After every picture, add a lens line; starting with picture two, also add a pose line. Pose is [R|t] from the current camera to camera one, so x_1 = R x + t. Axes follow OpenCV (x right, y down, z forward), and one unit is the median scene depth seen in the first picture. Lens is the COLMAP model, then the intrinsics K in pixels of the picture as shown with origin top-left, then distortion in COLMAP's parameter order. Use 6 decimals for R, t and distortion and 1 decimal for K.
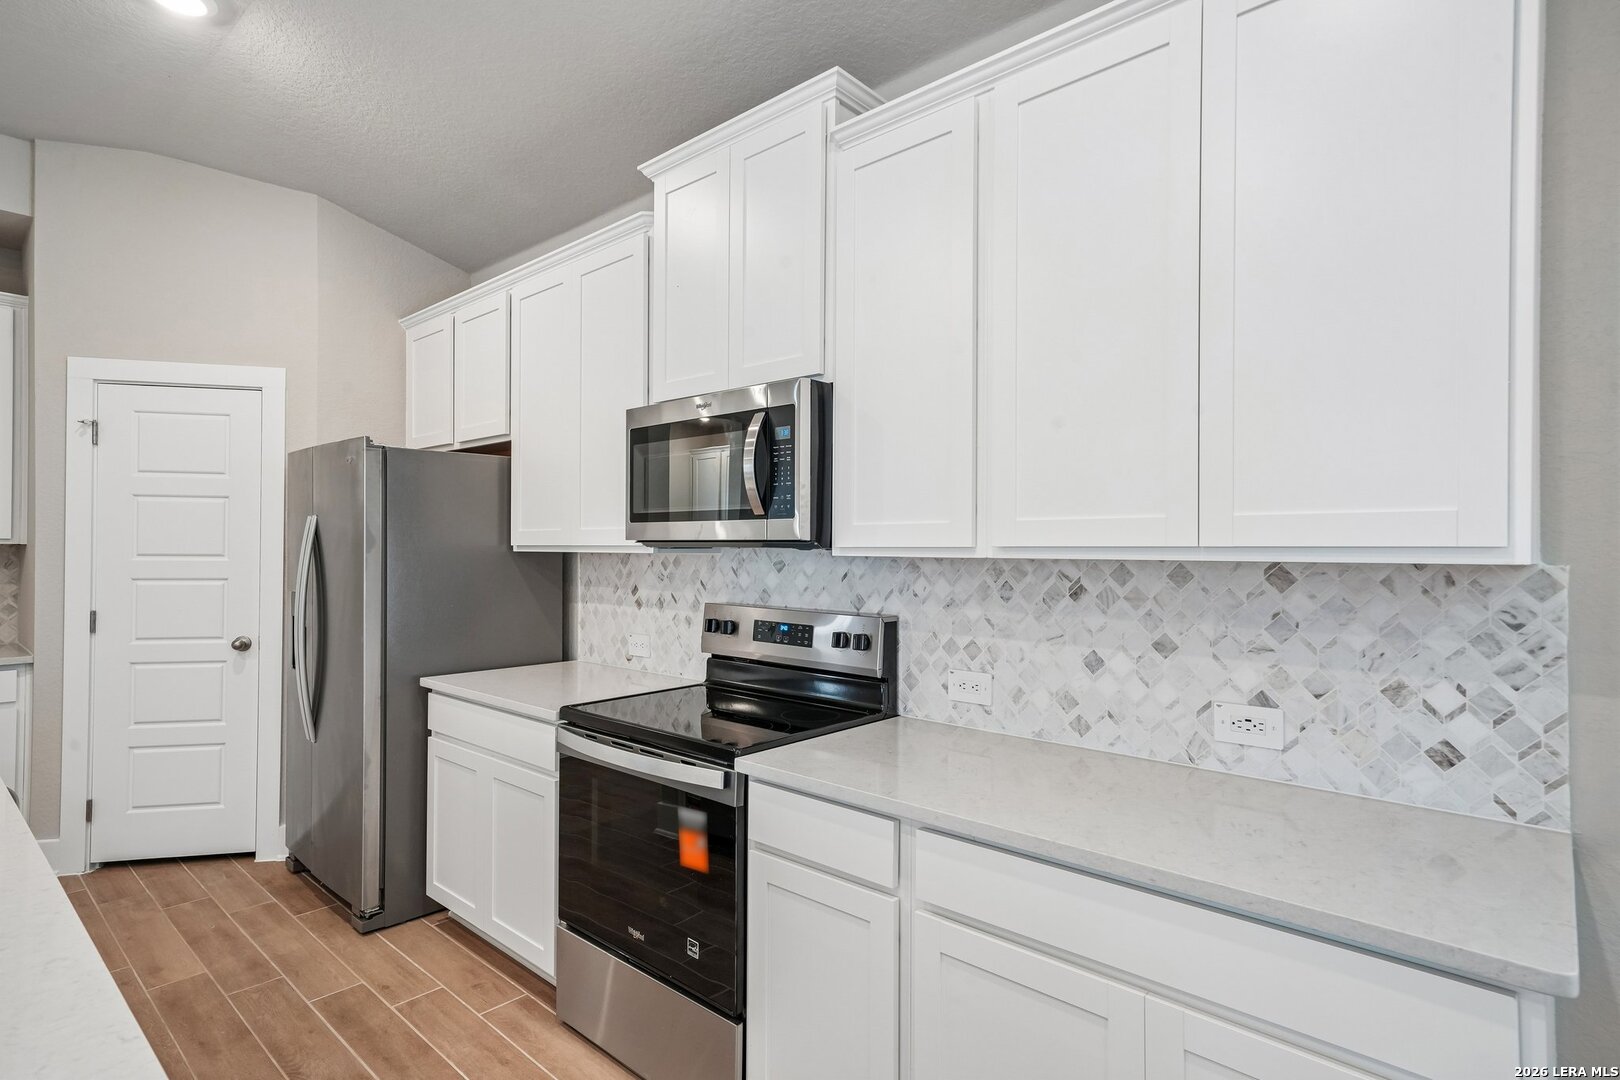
lens RADIAL K [[821.6, 0, 813.3], [0, 821.6, 543.5], [0, 0, 1]] dist [0.018645, 0.001851]
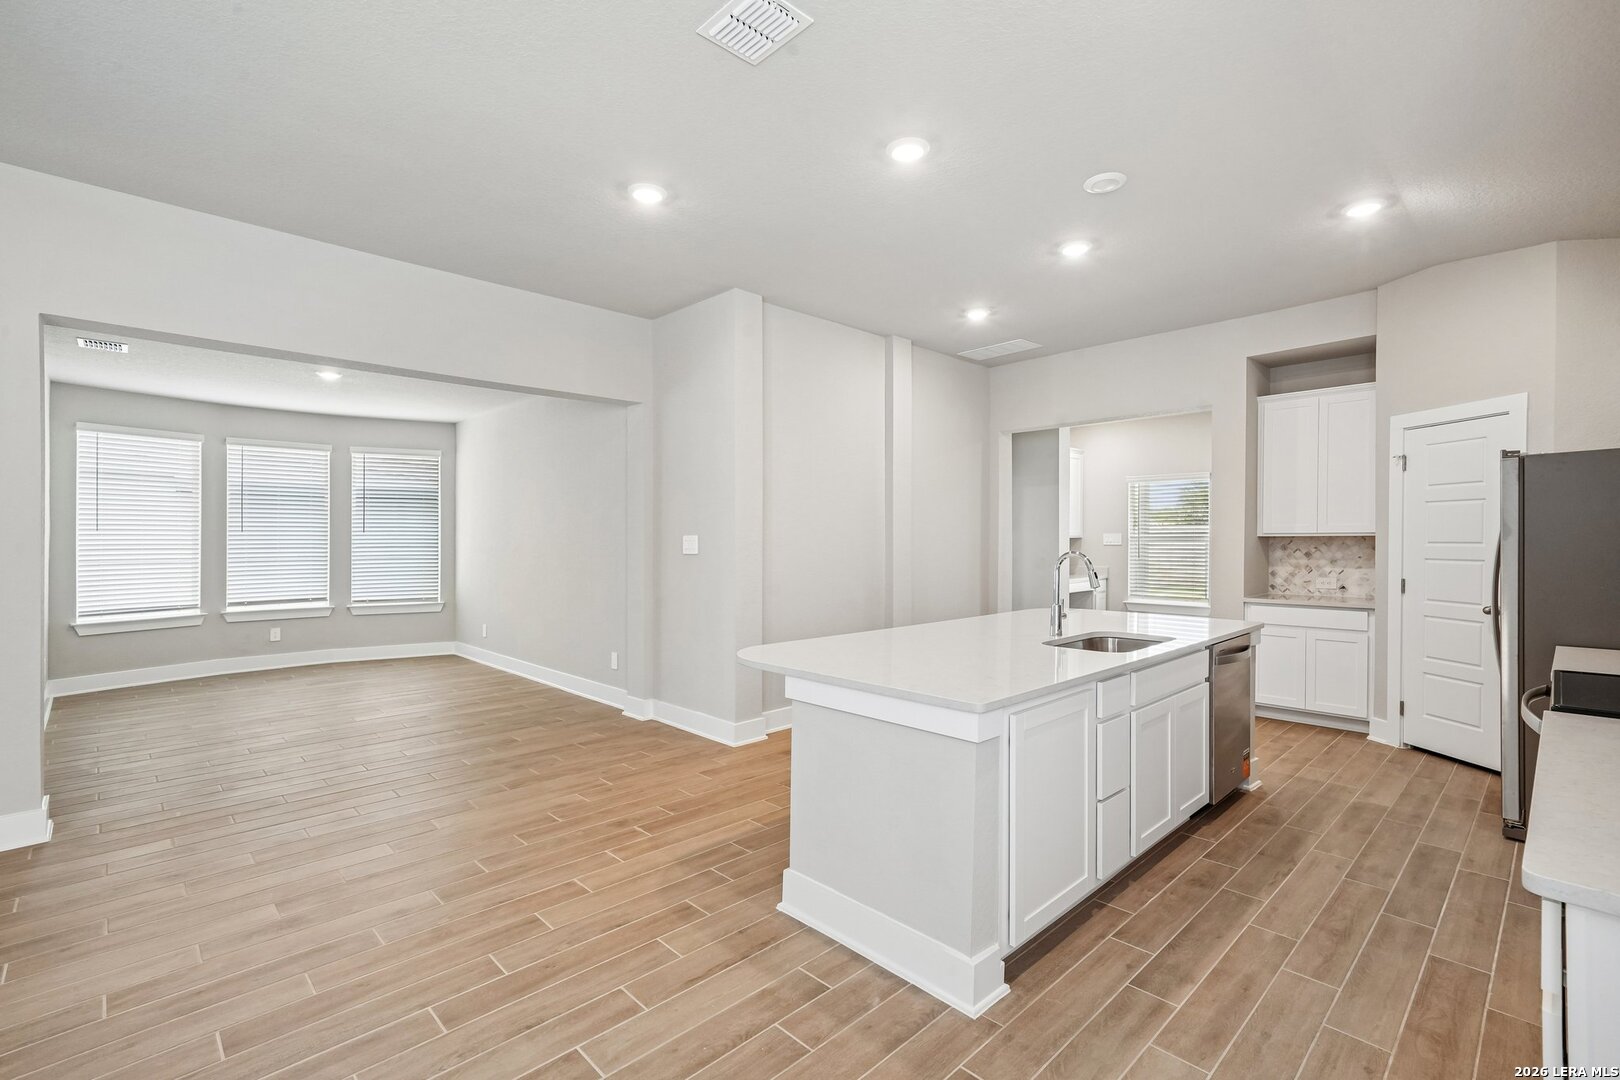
lens RADIAL K [[728.6, 0, 808.7], [0, 728.6, 551.5], [0, 0, 1]] dist [0.014155, 0.000011]
pose [[-0.069921, 0.012439, -0.997475, 0.907885], [0.009617, 0.999884, 0.011795, 0.005182], [0.997506, -0.008768, -0.070033, 0.007872]]
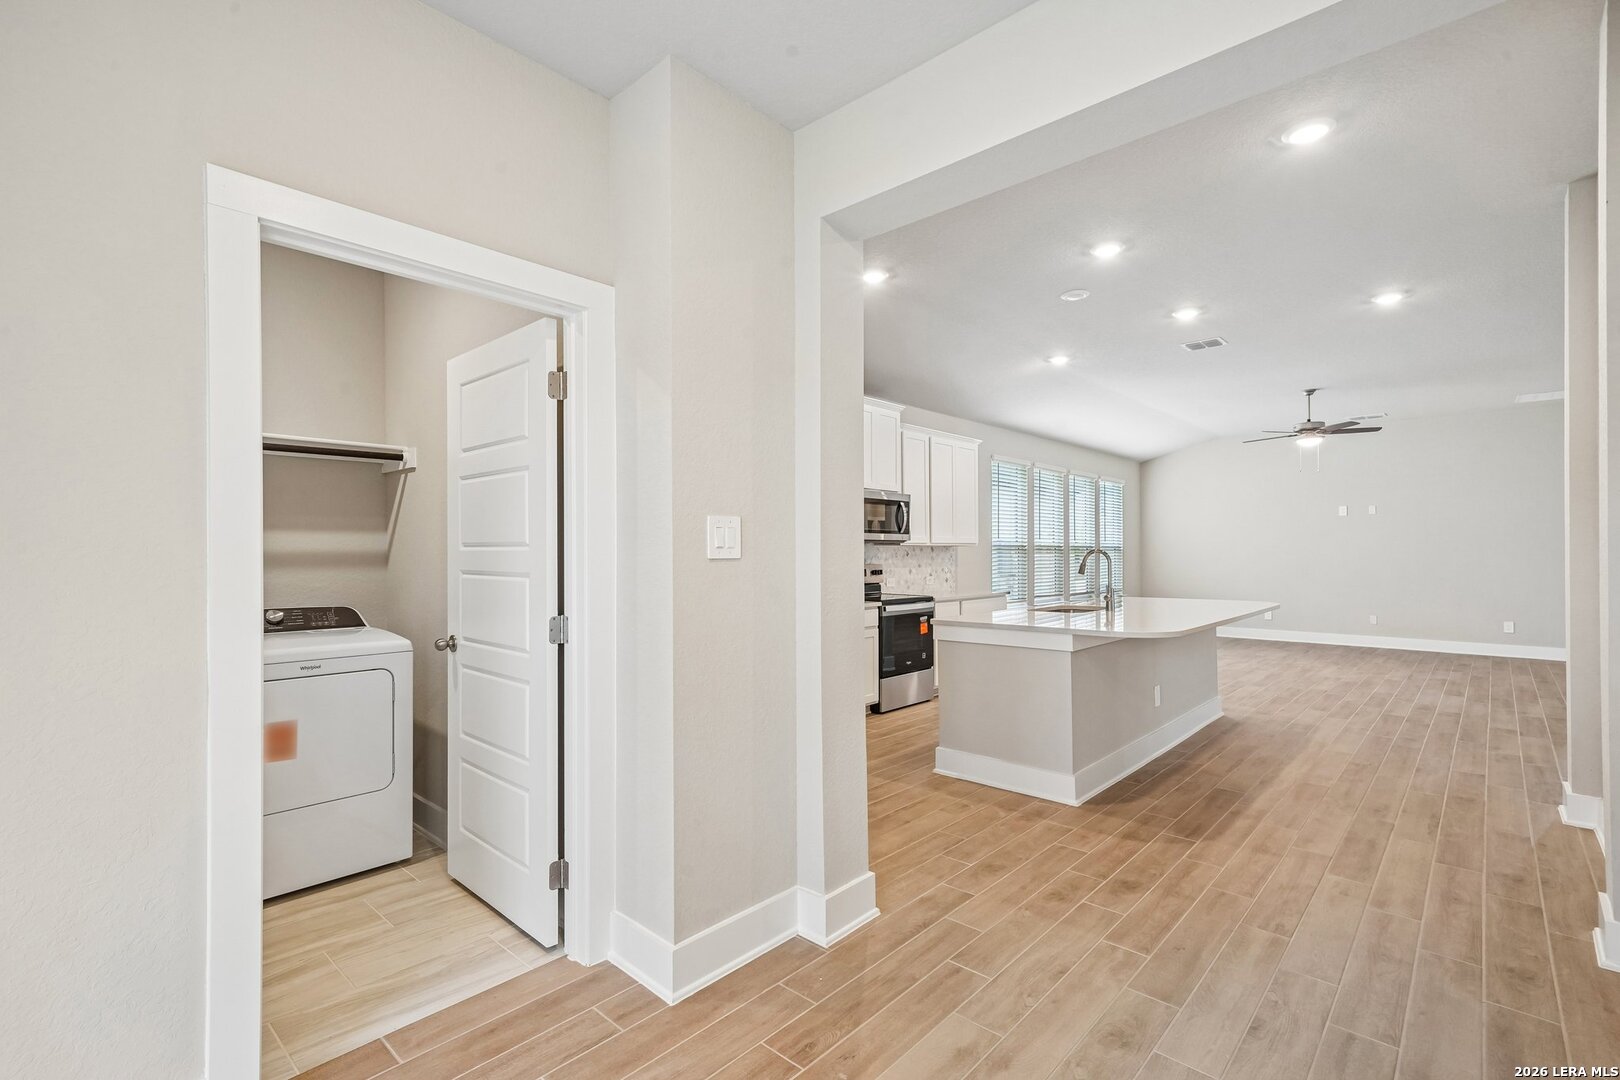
lens RADIAL K [[728.6, 0, 808.7], [0, 728.6, 551.5], [0, 0, 1]] dist [0.014155, 0.000011]
pose [[0.015437, -0.005095, 0.999868, -3.014103], [-0.003035, 0.999982, 0.005143, 0.026645], [-0.999876, -0.003114, 0.015421, 1.329561]]
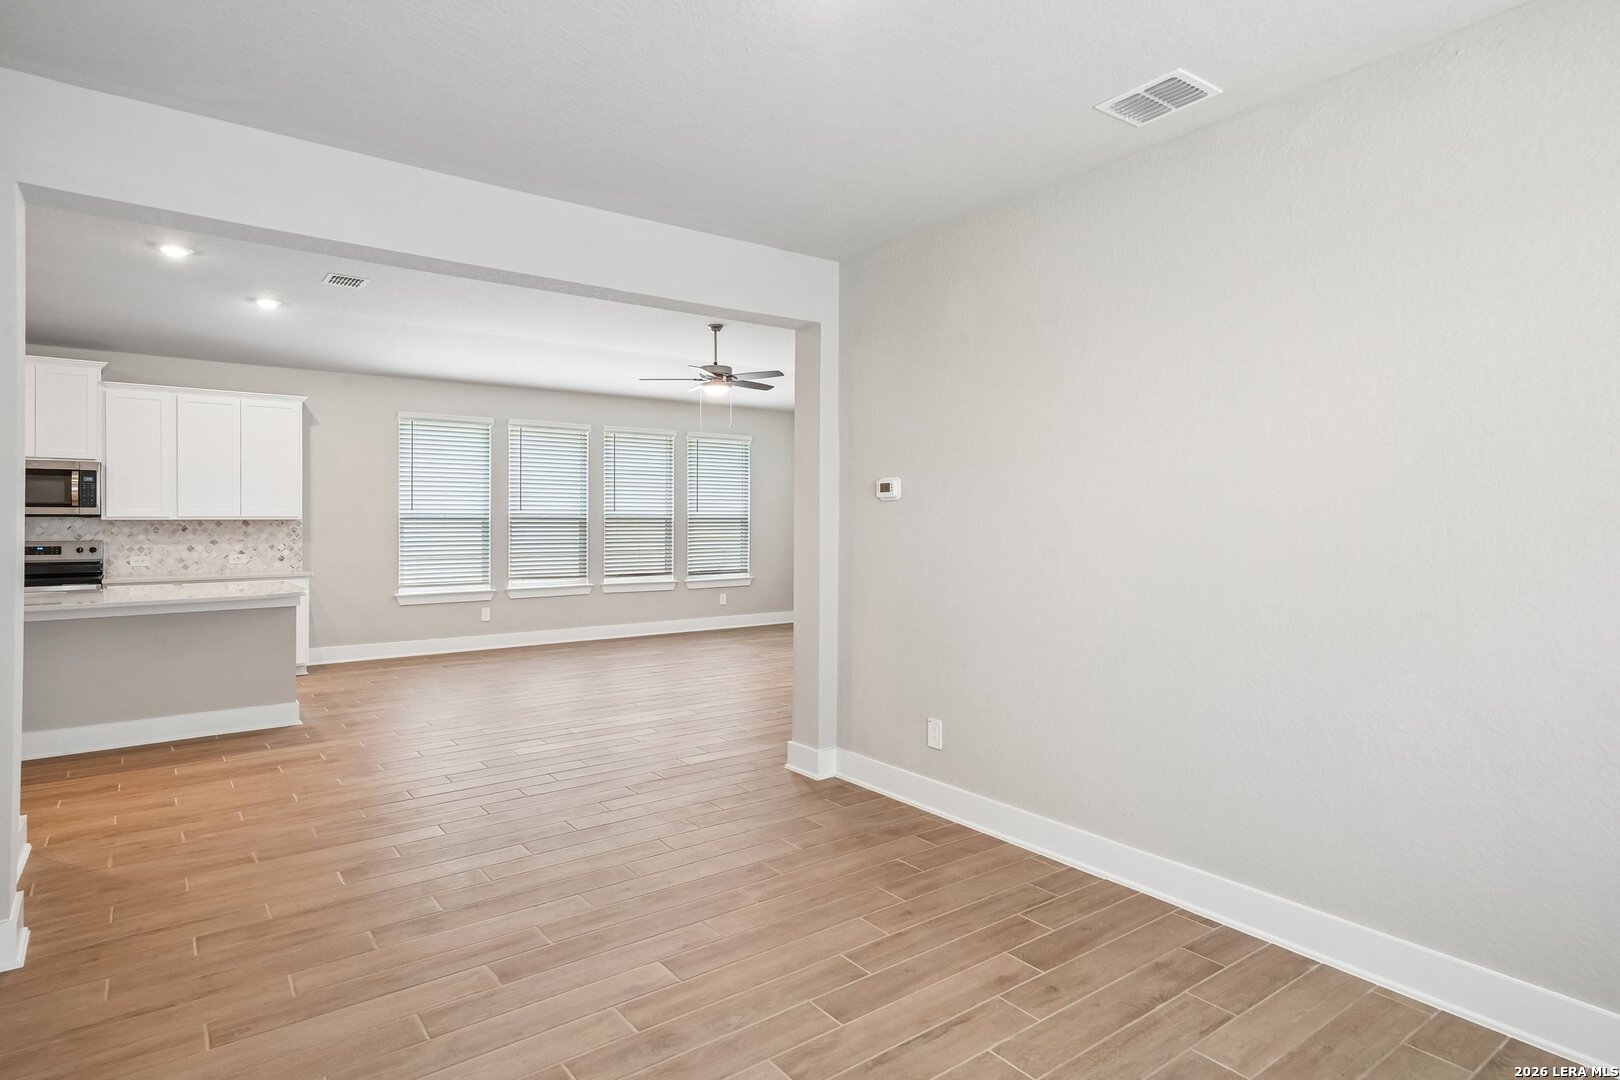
lens RADIAL K [[883.1, 0, 815.1], [0, 883.1, 515.4], [0, 0, 1]] dist [0.022551, 0.000463]
pose [[0.187389, -0.004069, 0.982277, -2.718001], [-0.005819, 0.999969, 0.005253, -0.033214], [-0.982269, -0.006700, 0.187359, -2.194959]]
